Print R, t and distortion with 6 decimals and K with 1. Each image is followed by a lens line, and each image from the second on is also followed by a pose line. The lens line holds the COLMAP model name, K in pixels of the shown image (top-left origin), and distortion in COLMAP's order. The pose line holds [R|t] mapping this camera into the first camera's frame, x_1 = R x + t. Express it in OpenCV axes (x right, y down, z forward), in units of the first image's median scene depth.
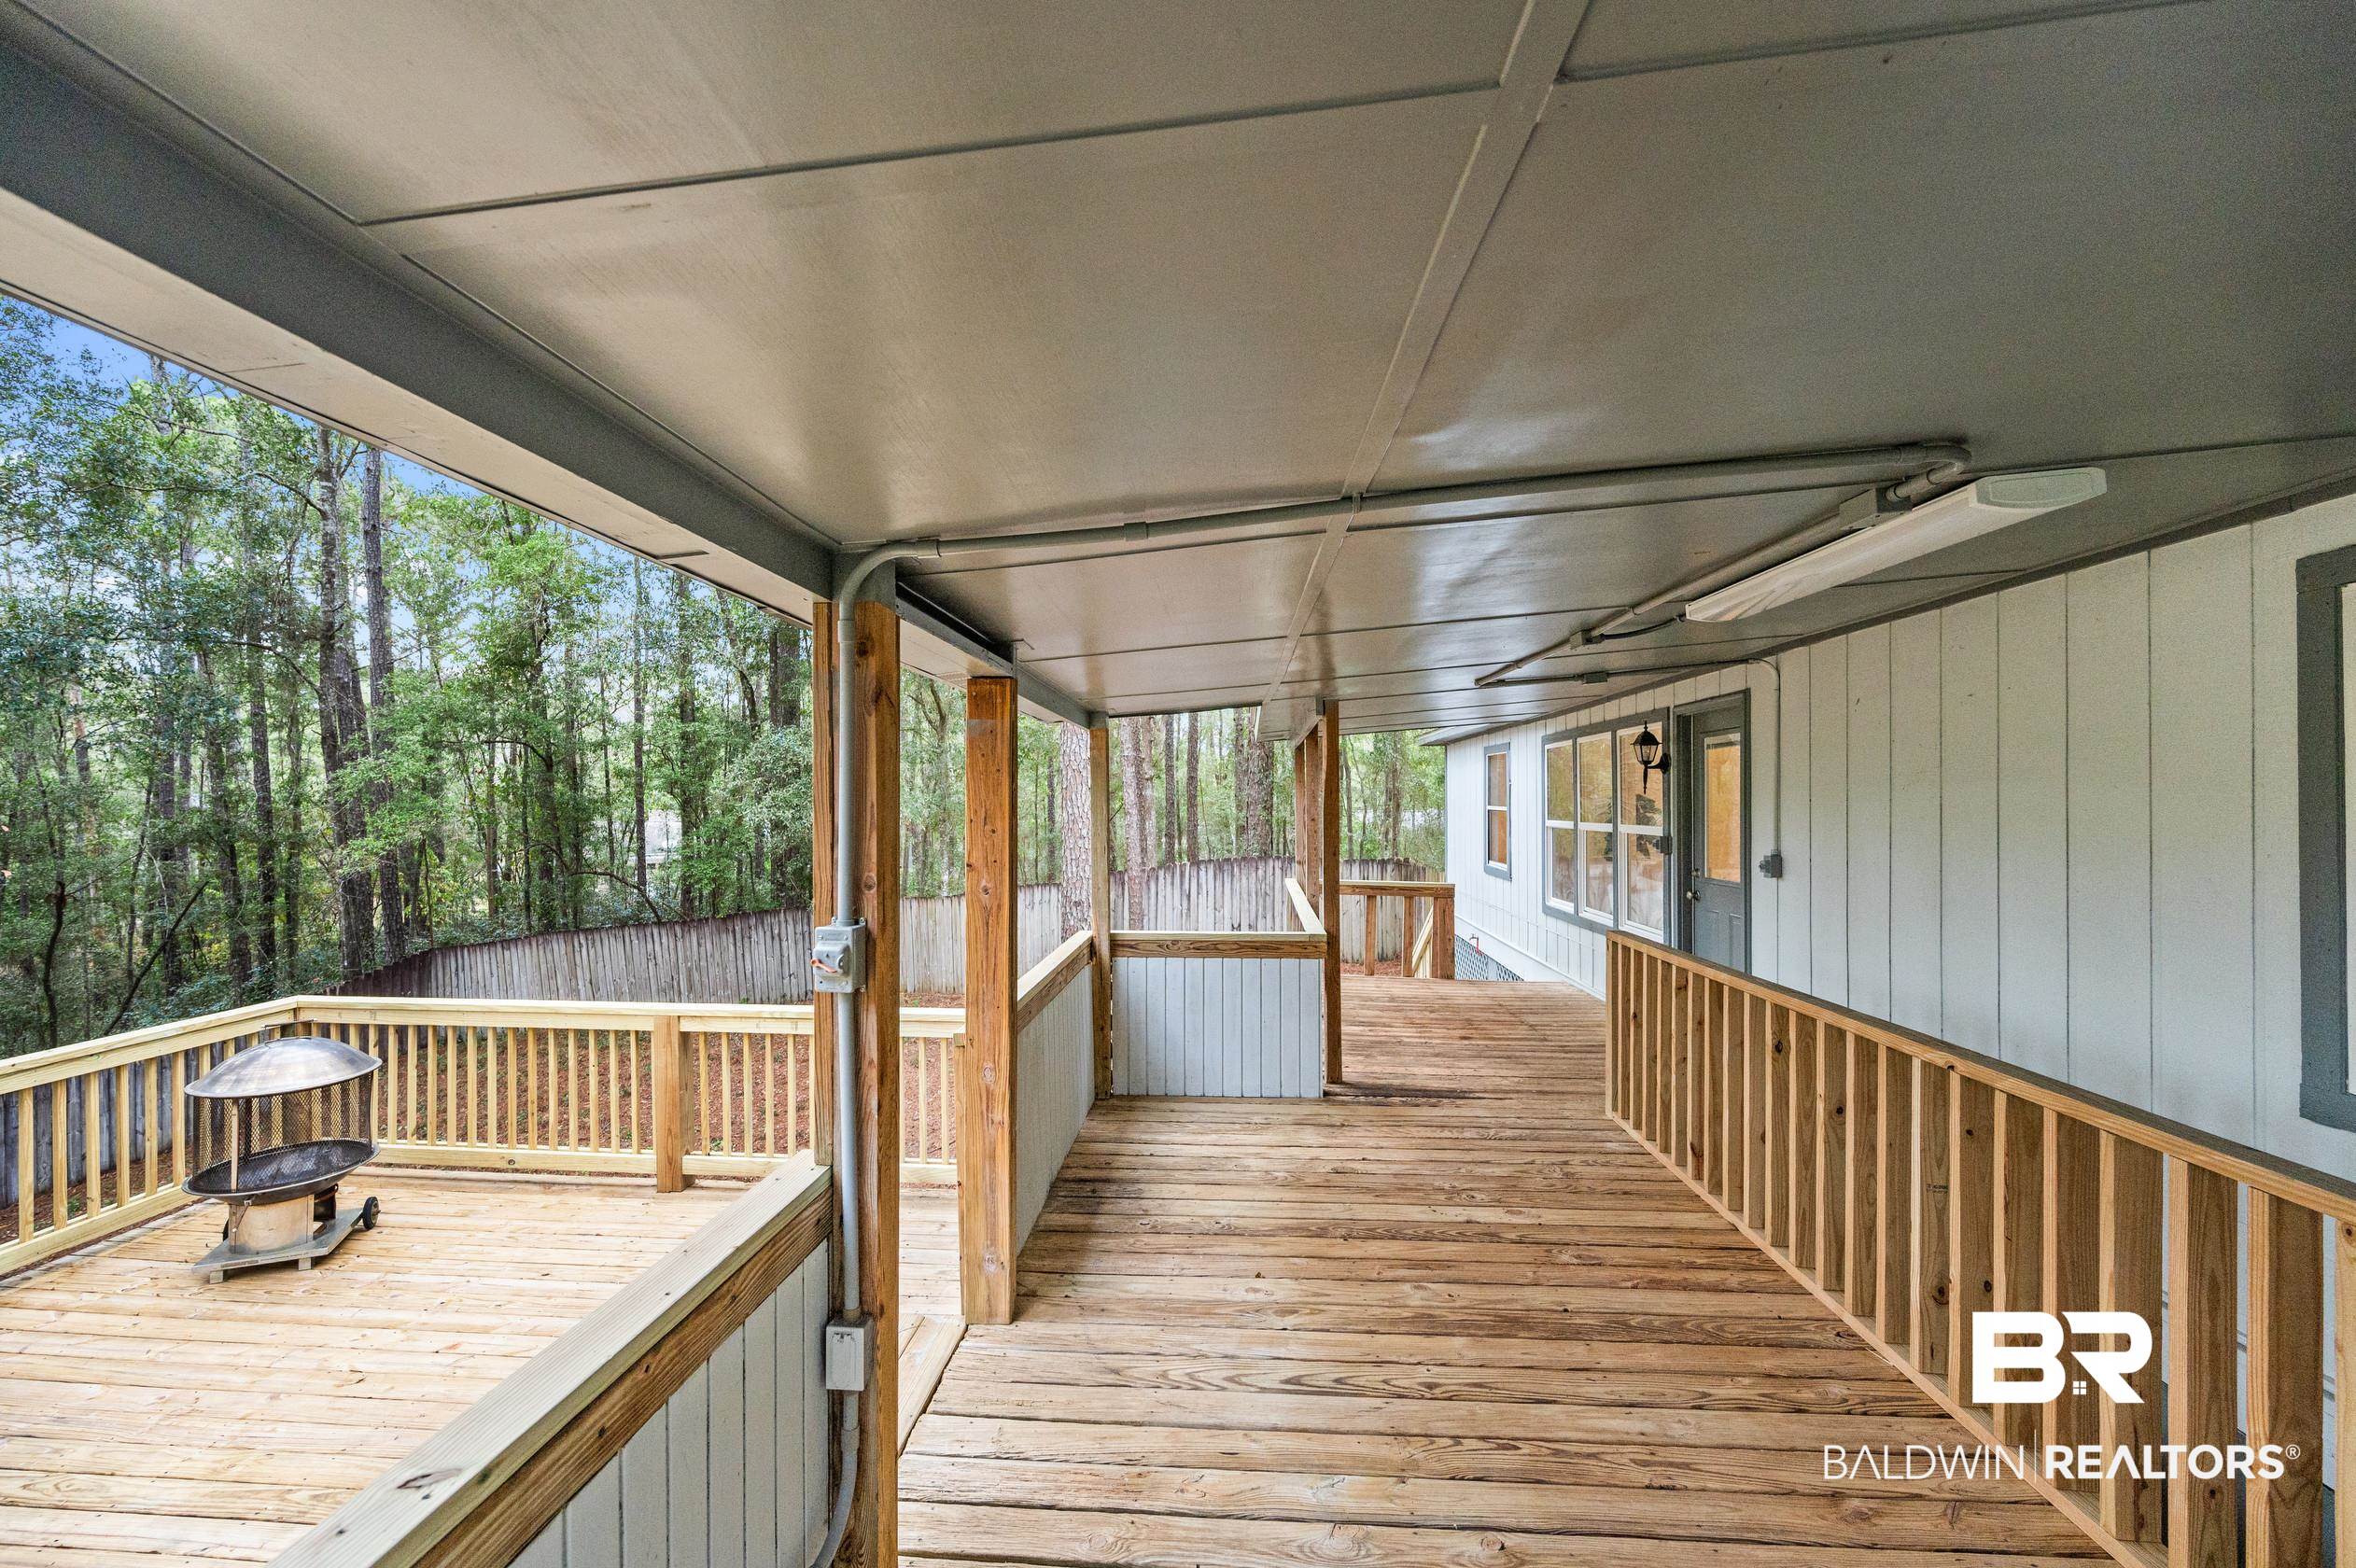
lens RADIAL K [[941.5, 0, 1179.6], [0, 941.5, 813.8], [0, 0, 1]] dist [-0.001125, -0.000199]
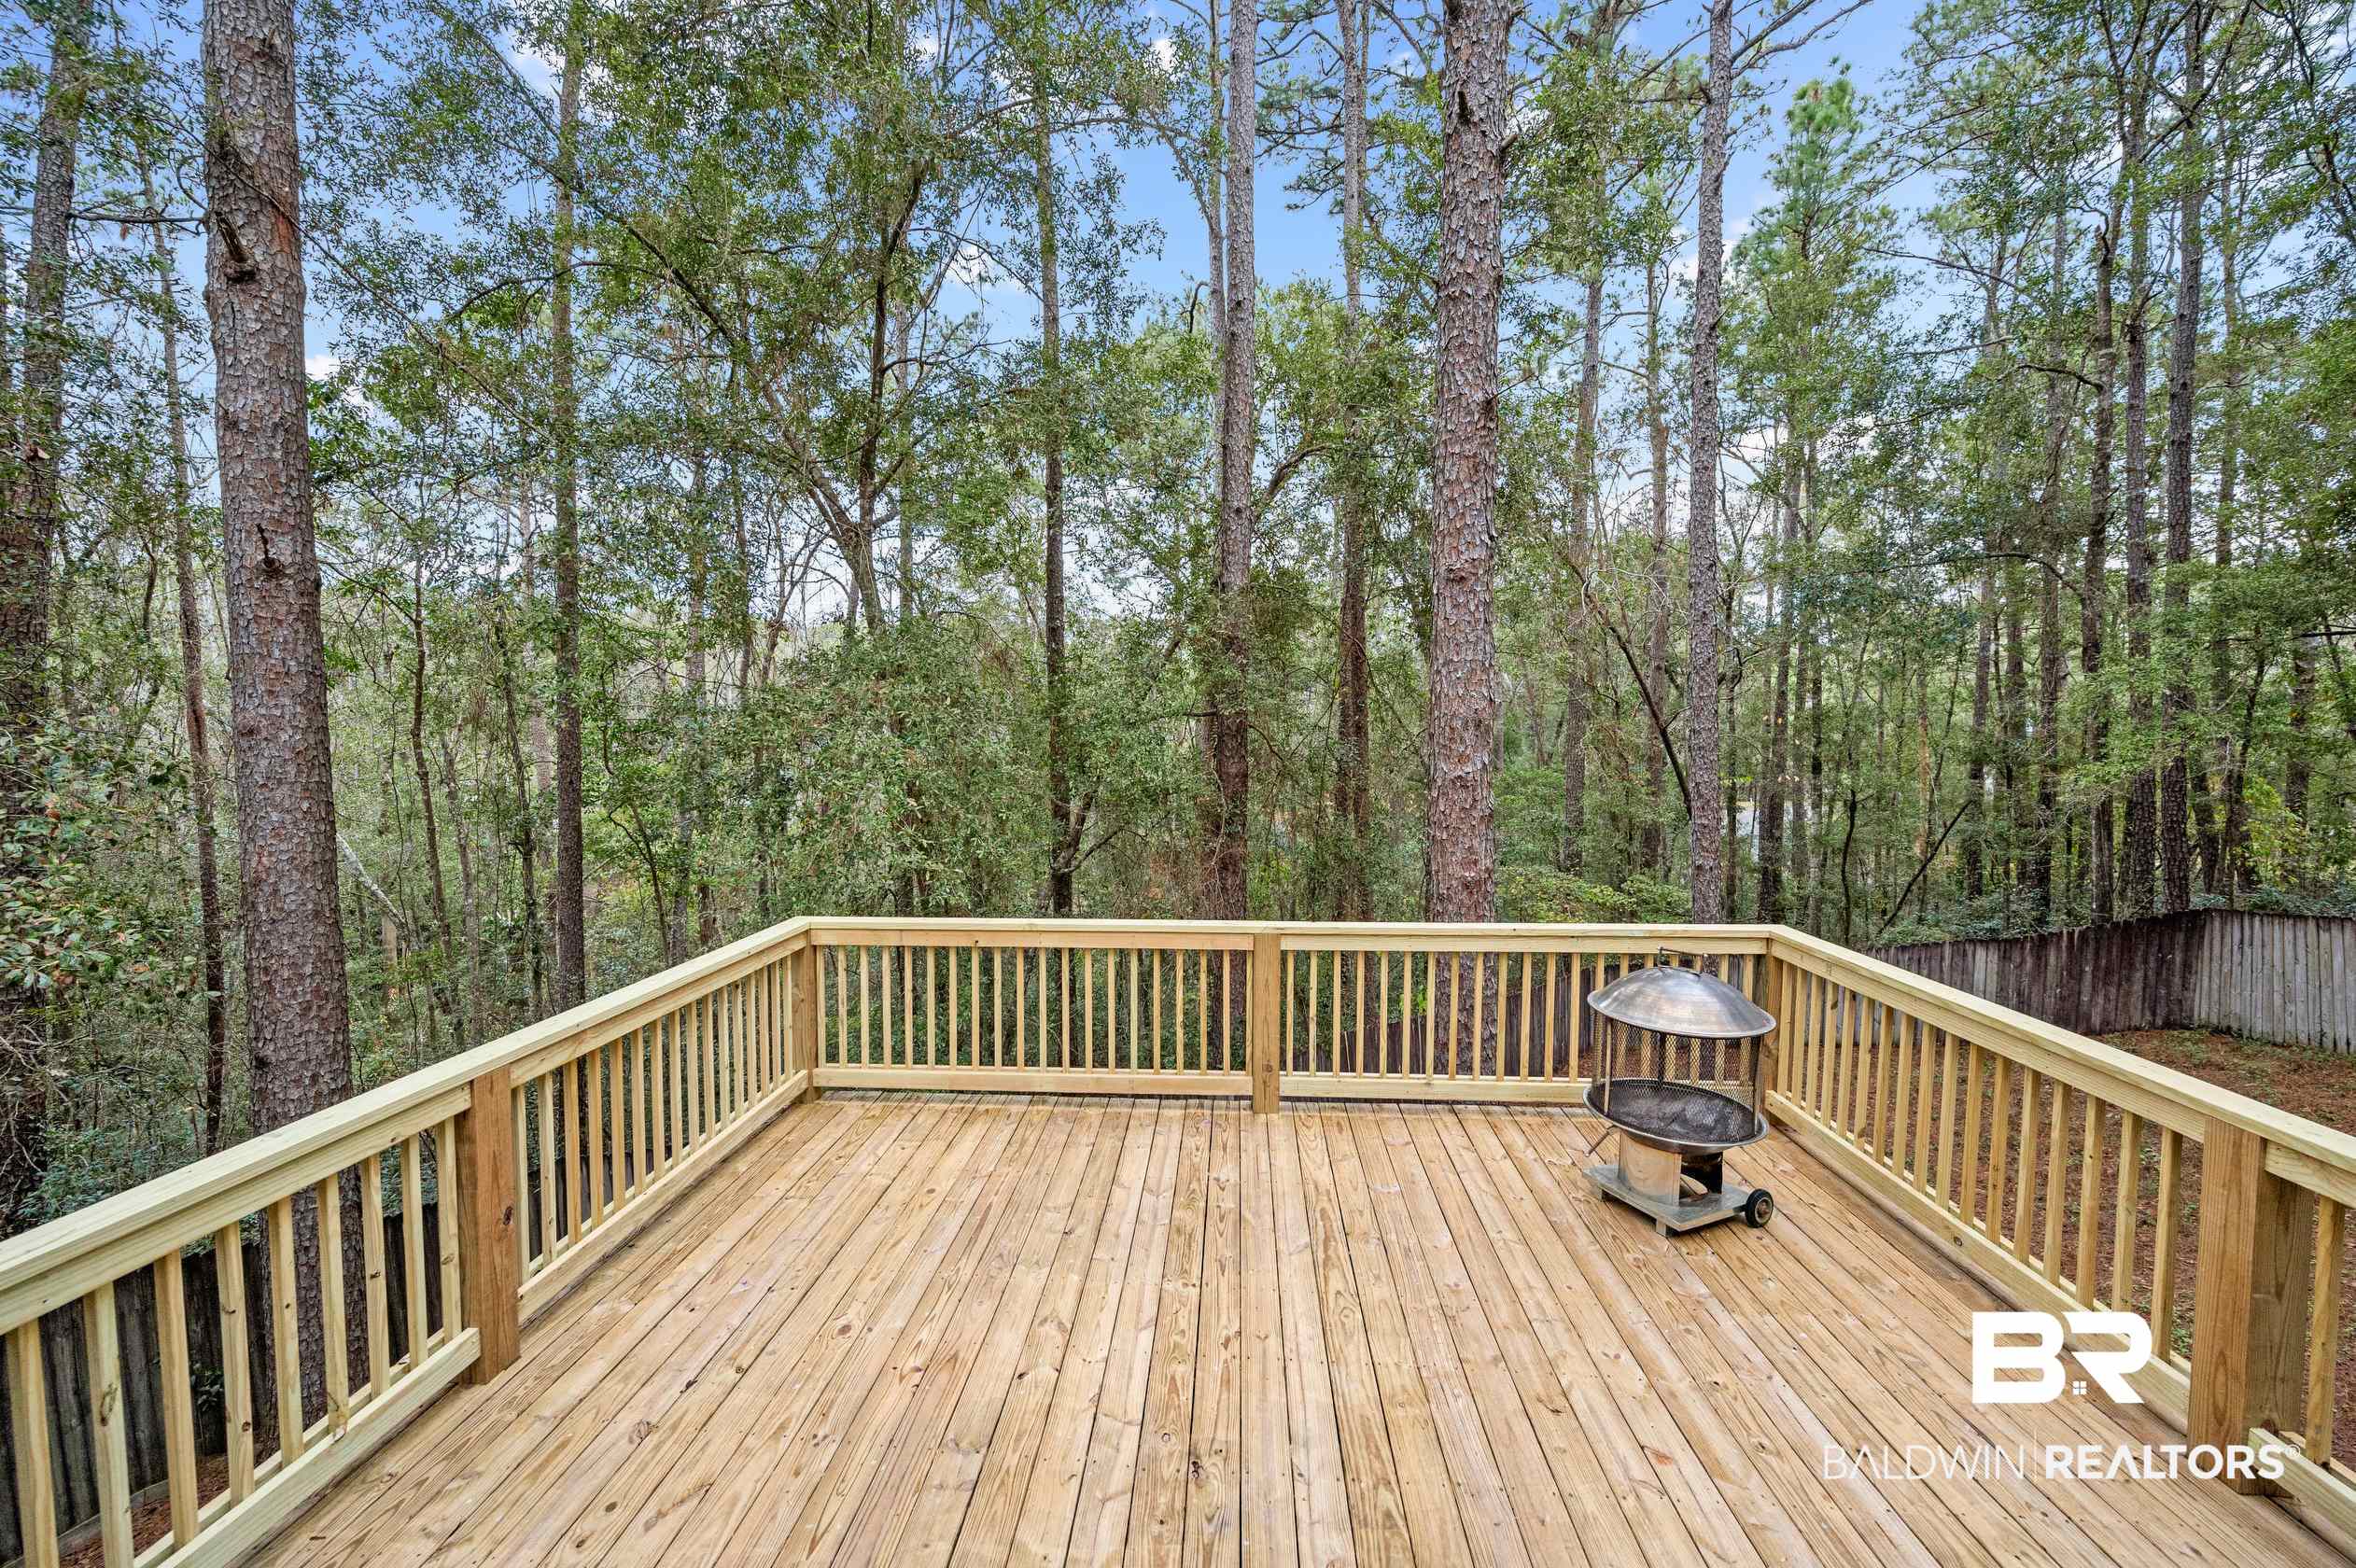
lens RADIAL K [[929.5, 0, 1177.2], [0, 929.5, 797.7], [0, 0, 1]] dist [-0.002156, 0.000205]
pose [[-0.002548, 0.075692, -0.997128, -0.090816], [-0.013789, 0.997034, 0.075720, 0.018230], [0.999902, 0.013942, -0.001497, 0.514896]]
